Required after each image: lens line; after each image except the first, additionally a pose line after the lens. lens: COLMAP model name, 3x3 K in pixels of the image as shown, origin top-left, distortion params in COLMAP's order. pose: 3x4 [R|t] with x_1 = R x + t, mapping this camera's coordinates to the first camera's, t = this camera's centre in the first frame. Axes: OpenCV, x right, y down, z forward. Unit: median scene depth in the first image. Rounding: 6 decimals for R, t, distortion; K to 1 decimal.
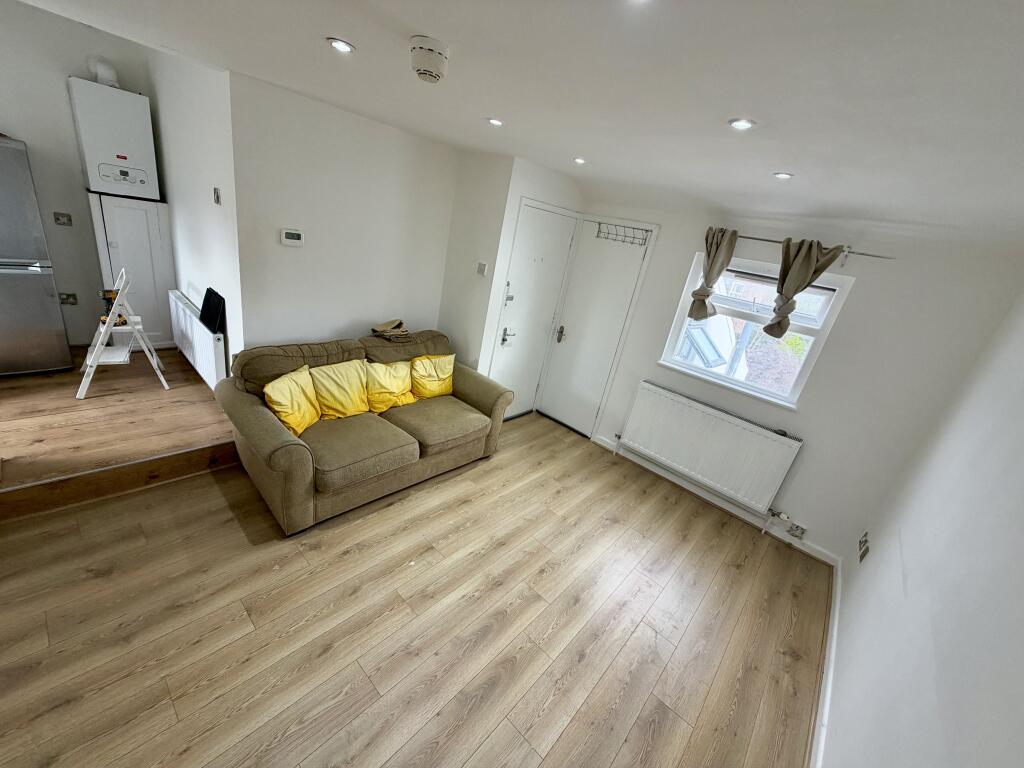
lens RADIAL K [[406.5, 0, 512.3], [0, 406.5, 381.2], [0, 0, 1]] dist [-0.003444, -0.000048]
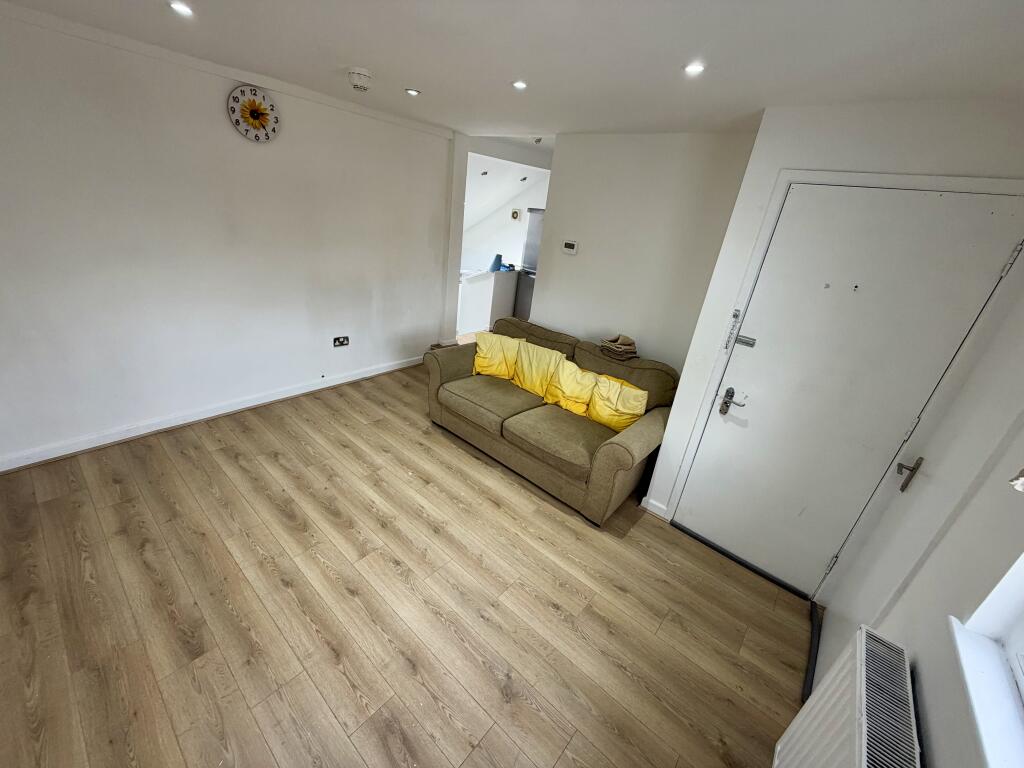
lens RADIAL K [[406.5, 0, 508.8], [0, 406.5, 384.2], [0, 0, 1]] dist [-0.003444, -0.000048]
pose [[0.036485, 0.229533, -0.972617, 0.781327], [-0.459388, 0.868187, 0.187656, -0.134070], [0.887486, 0.439962, 0.137121, 0.847999]]
